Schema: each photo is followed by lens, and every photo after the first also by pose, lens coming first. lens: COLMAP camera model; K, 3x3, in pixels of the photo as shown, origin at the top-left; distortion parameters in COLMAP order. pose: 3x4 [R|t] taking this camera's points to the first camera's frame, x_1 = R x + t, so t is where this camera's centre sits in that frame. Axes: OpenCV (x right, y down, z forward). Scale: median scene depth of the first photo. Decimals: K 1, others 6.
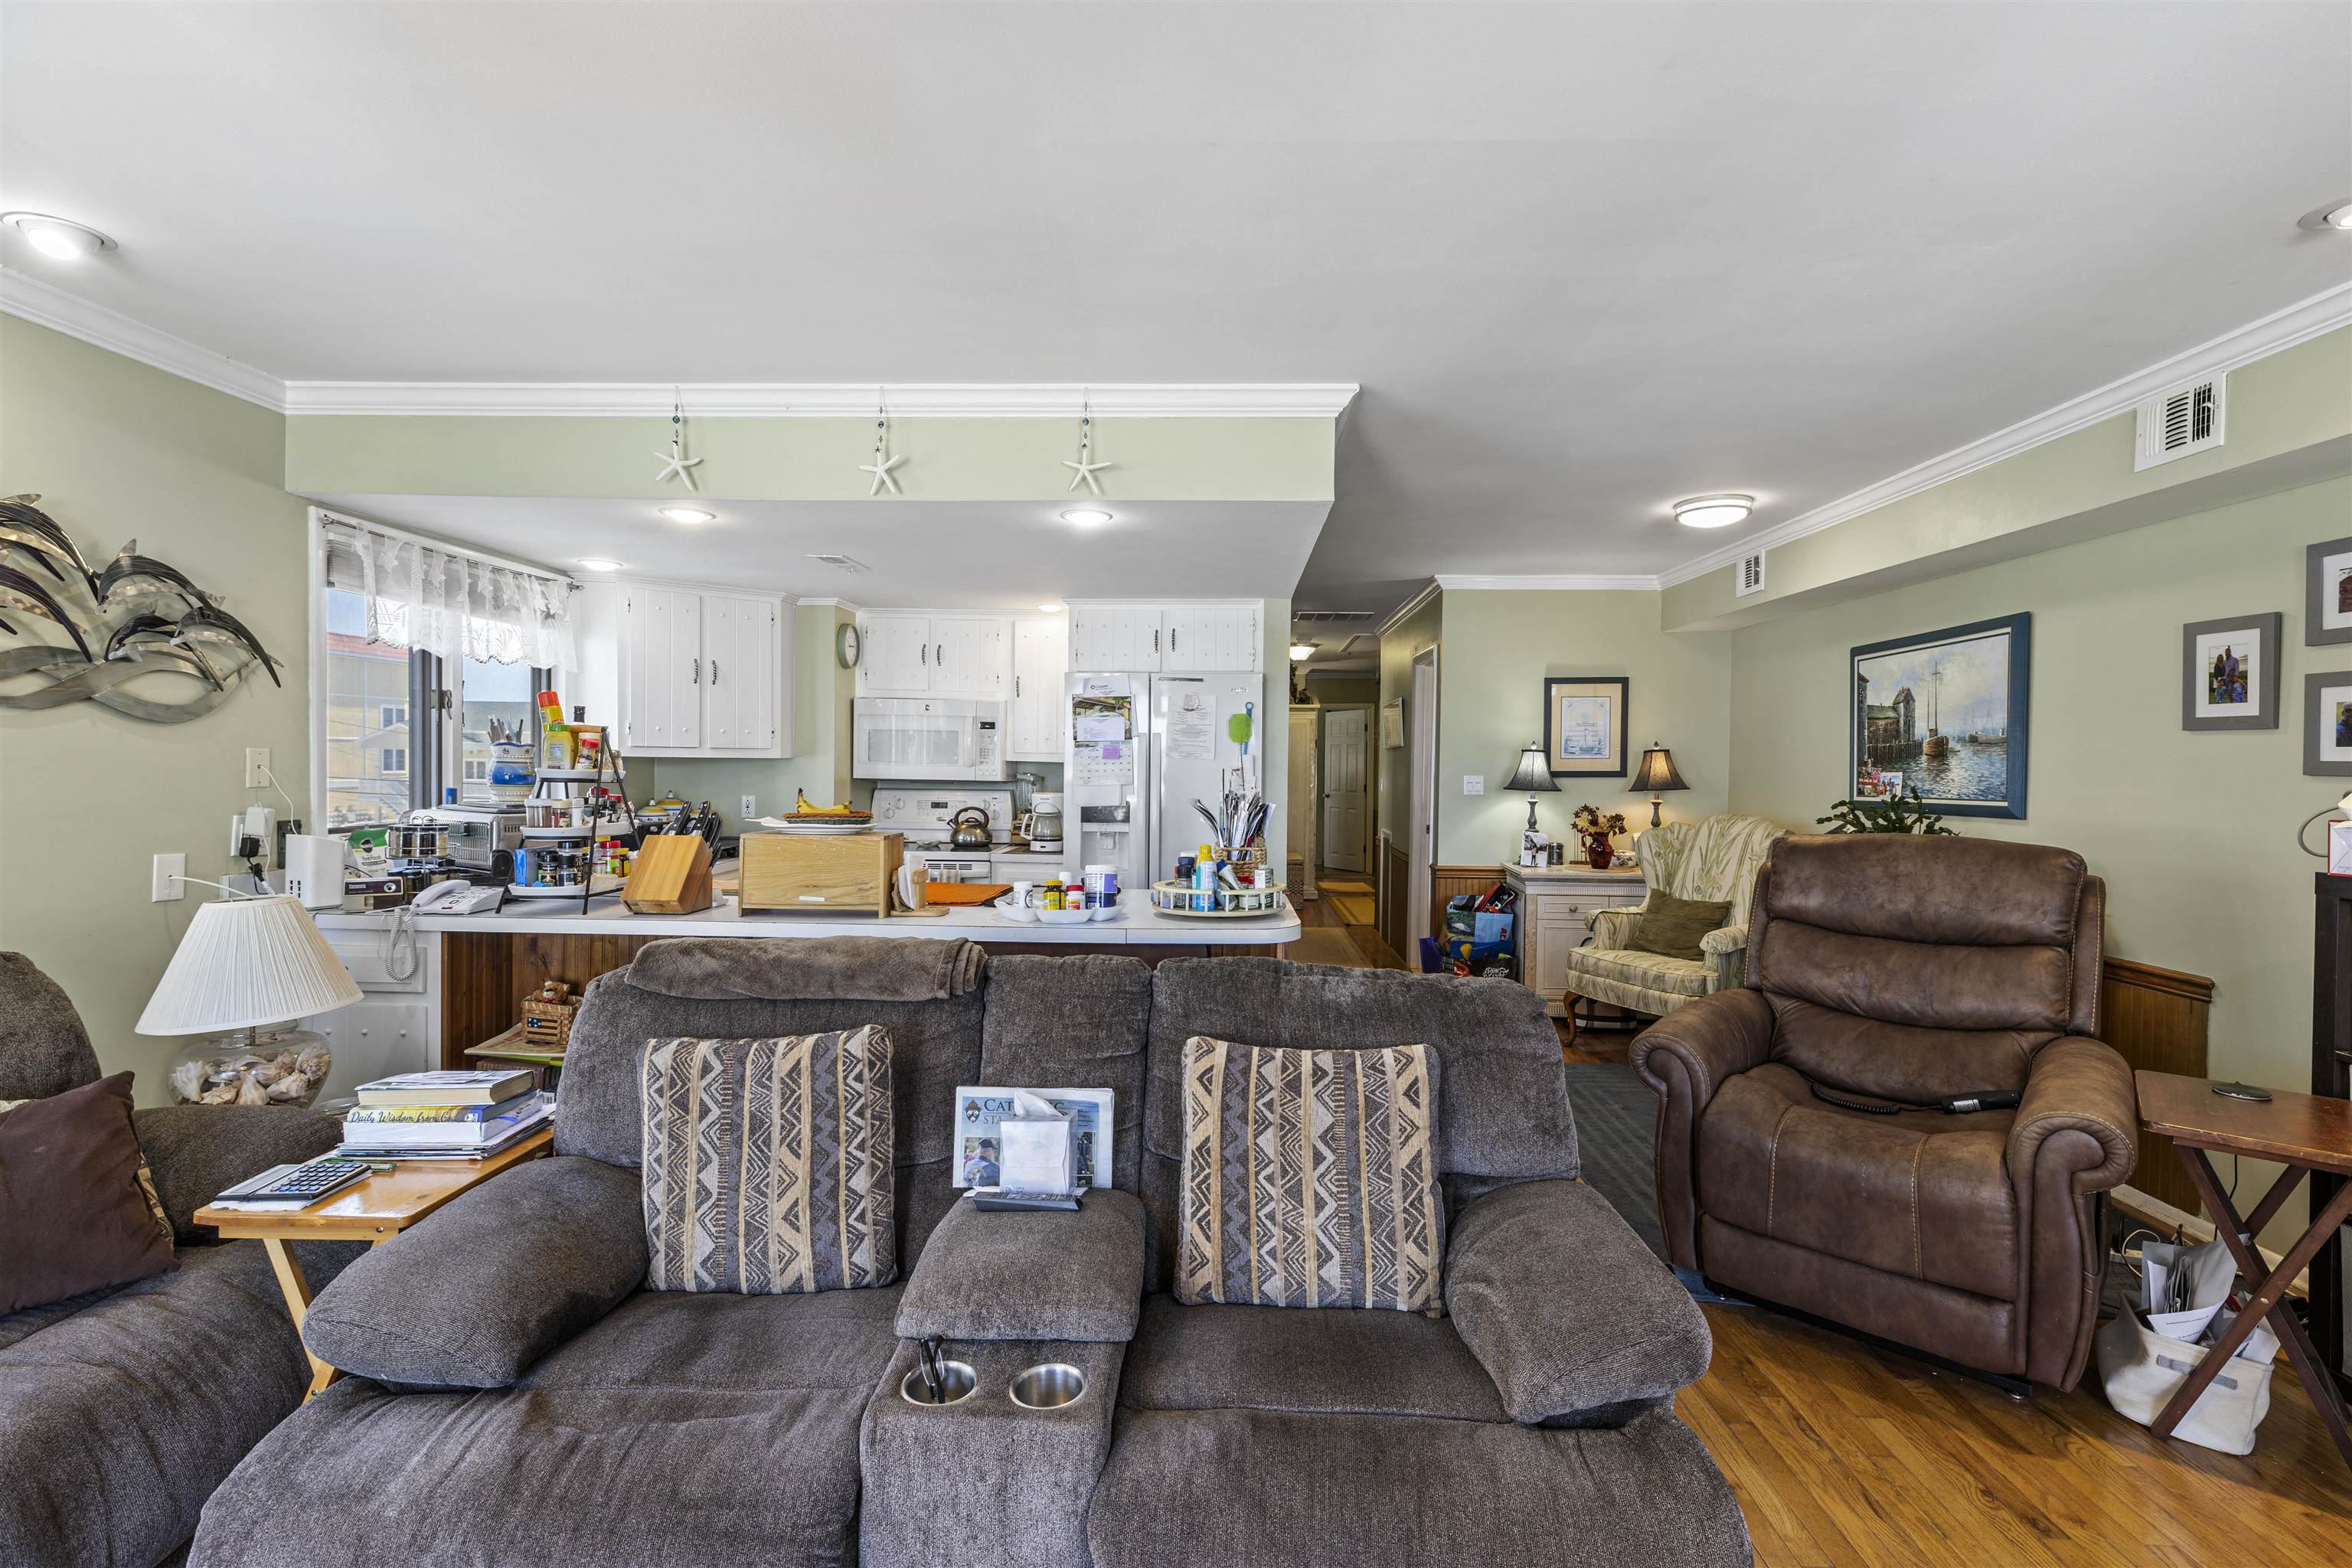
lens RADIAL K [[1069.0, 0, 1184.3], [0, 1069.0, 773.8], [0, 0, 1]] dist [0.004758, 0.000427]
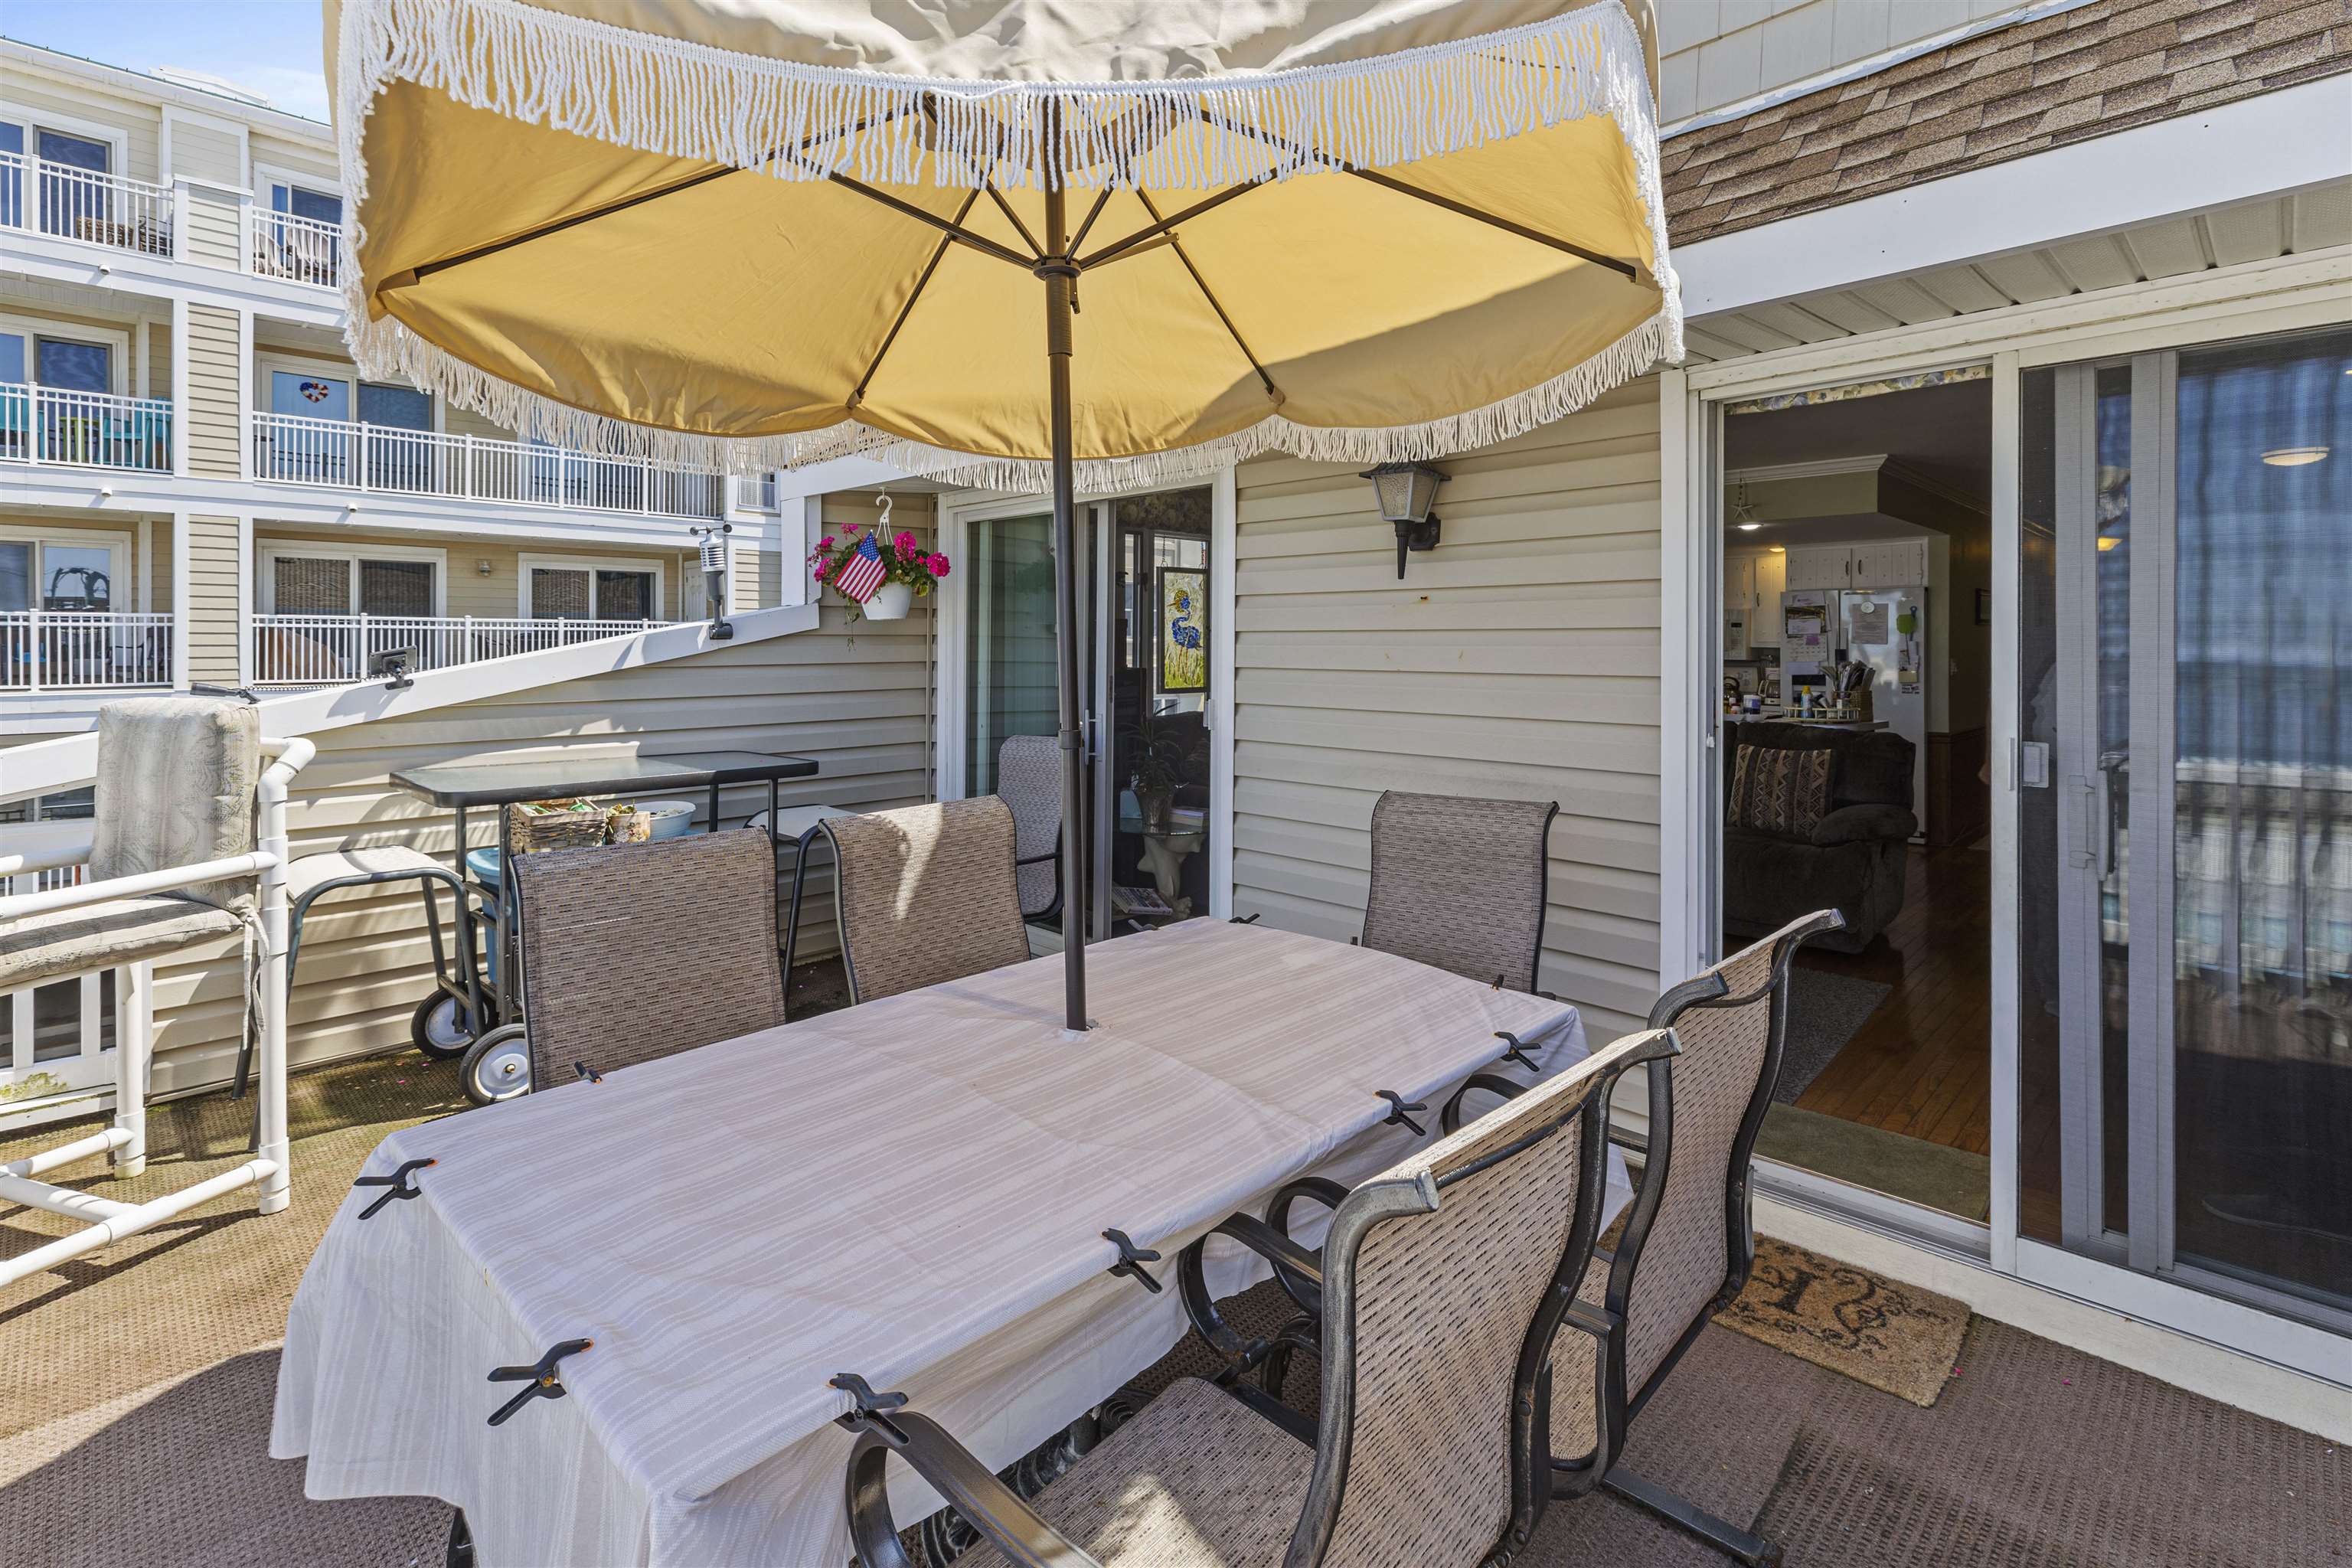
lens RADIAL K [[1069.0, 0, 1186.5], [0, 1069.0, 647.9], [0, 0, 1]] dist [0.004758, 0.000427]
pose [[0.726444, -0.009211, -0.687164, 0.606173], [-0.002232, 0.999873, -0.015762, 0.030480], [0.687222, 0.012984, 0.726331, -1.395018]]
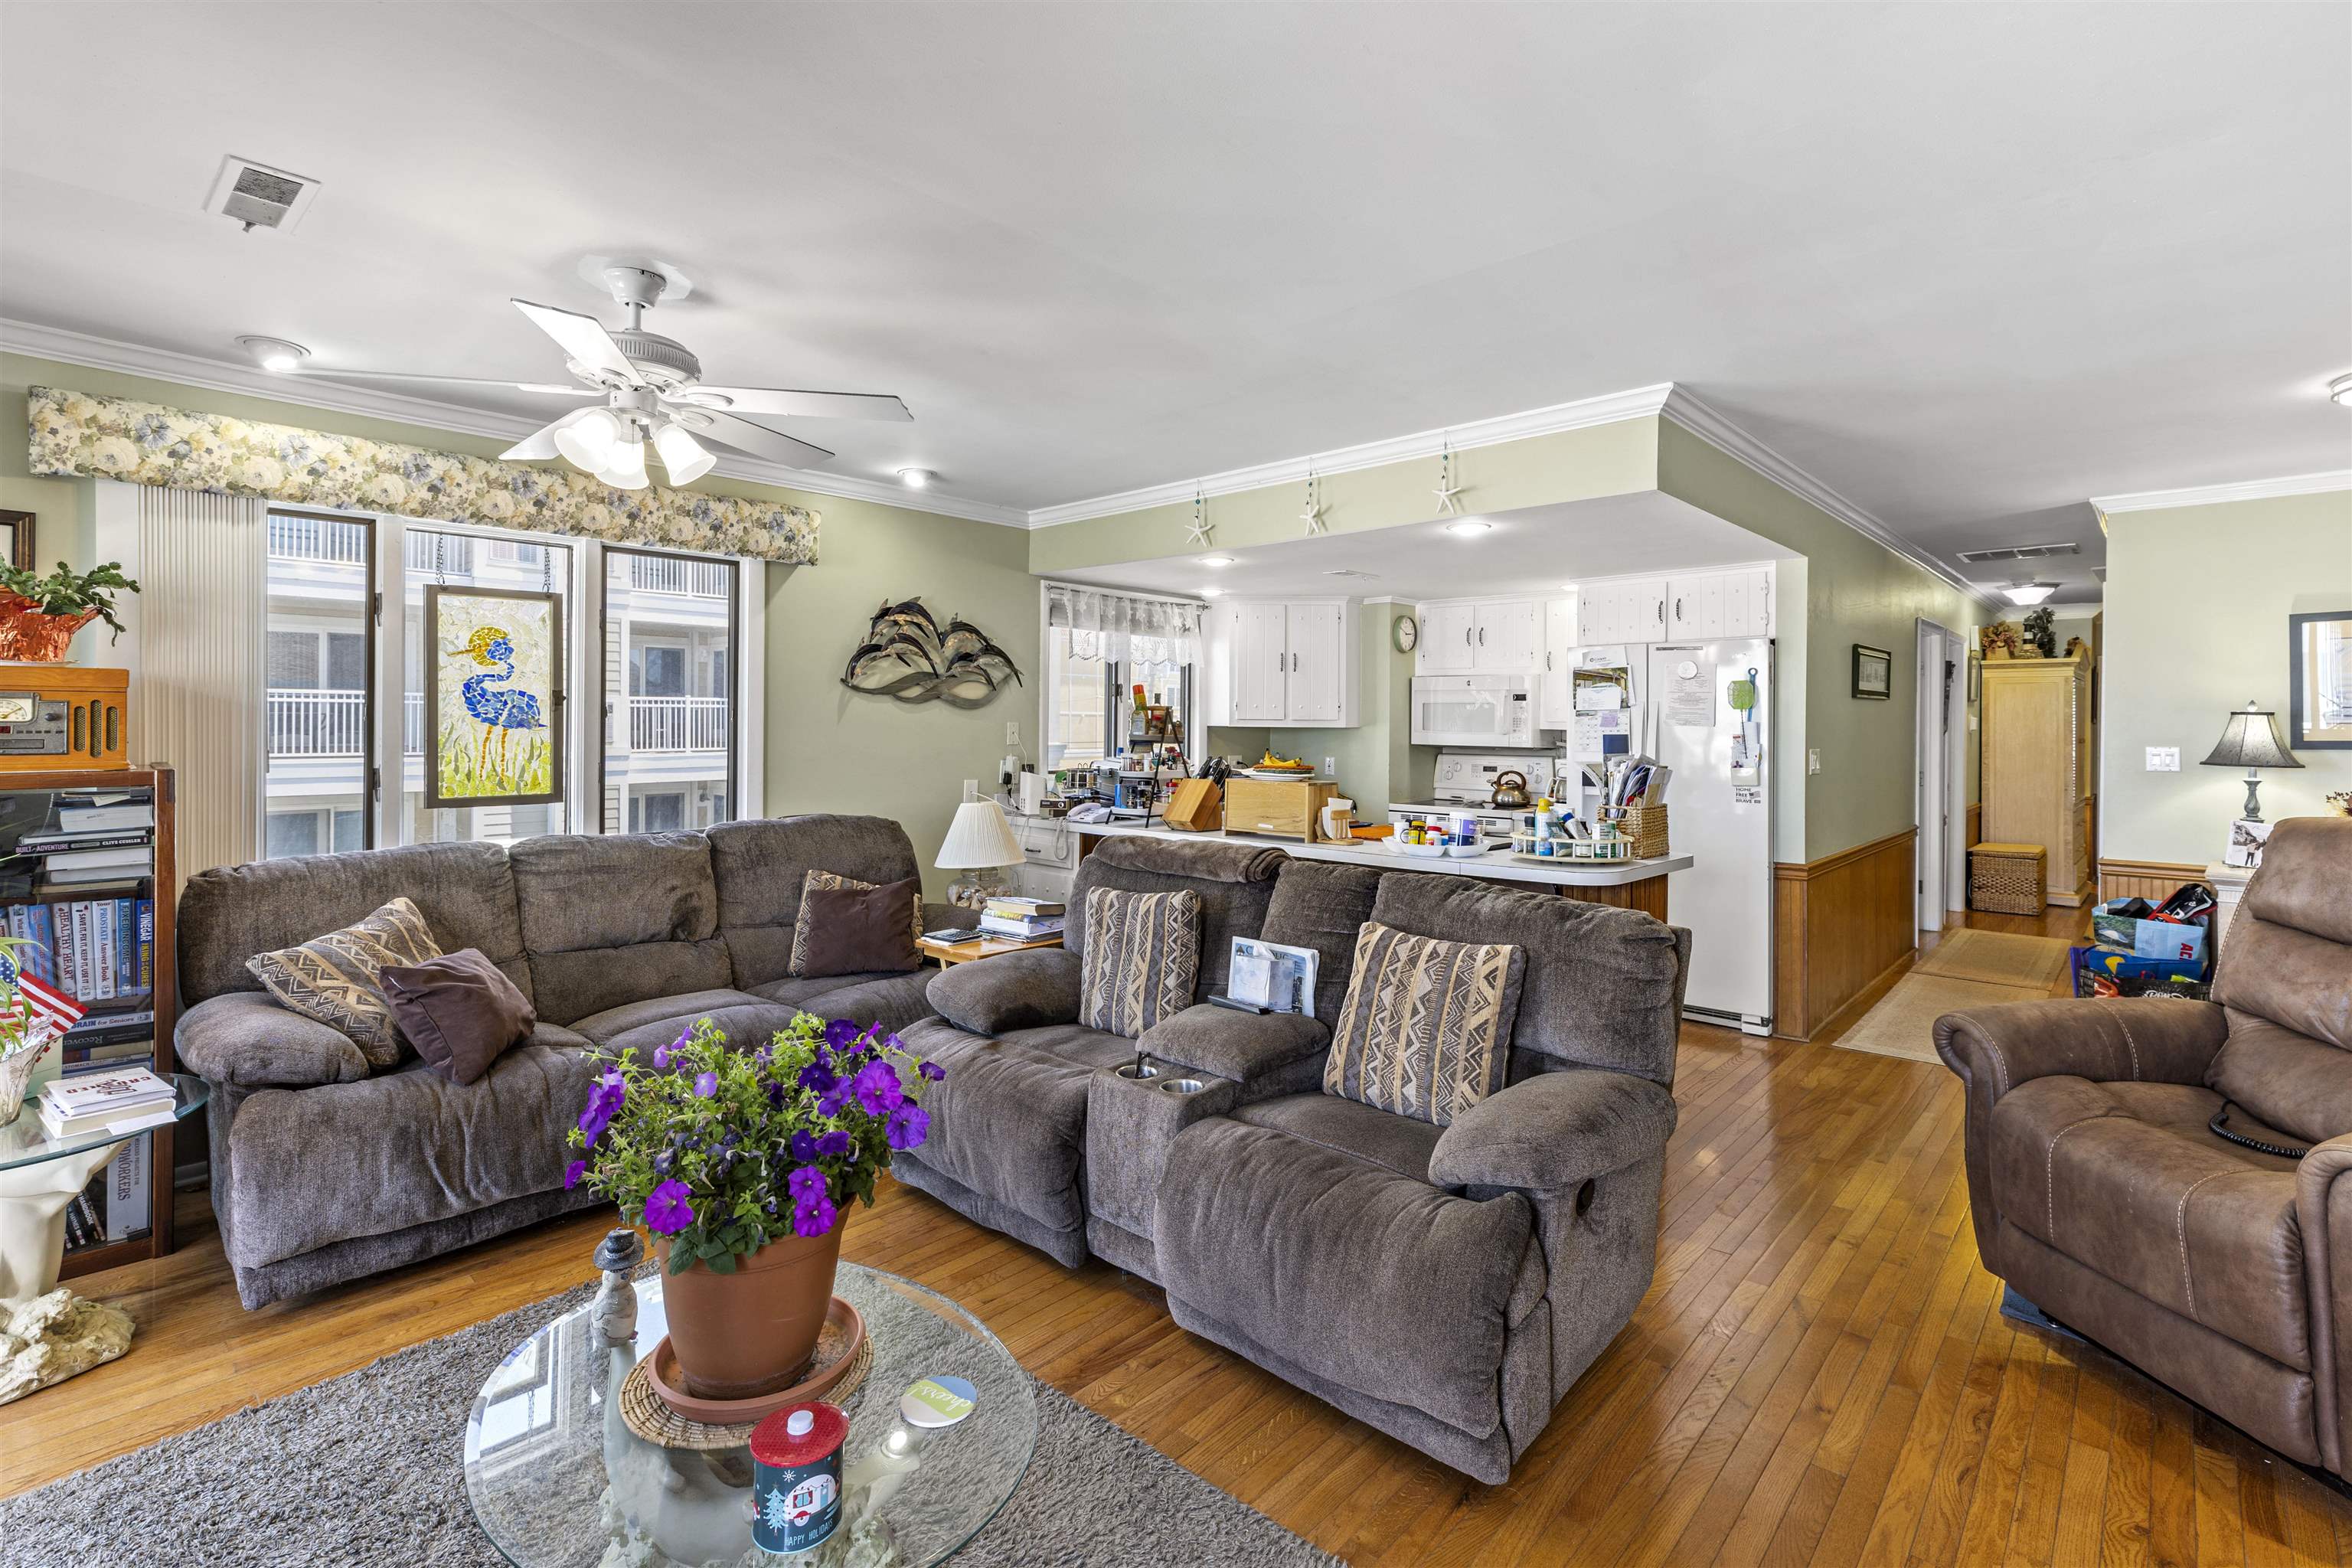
lens RADIAL K [[1069.0, 0, 1148.5], [0, 1069.0, 717.7], [0, 0, 1]] dist [0.004758, 0.000427]
pose [[0.746191, -0.010682, -0.665647, 0.511742], [-0.006415, 0.999709, -0.023234, 0.008329], [0.665702, 0.021607, 0.745905, -0.174199]]
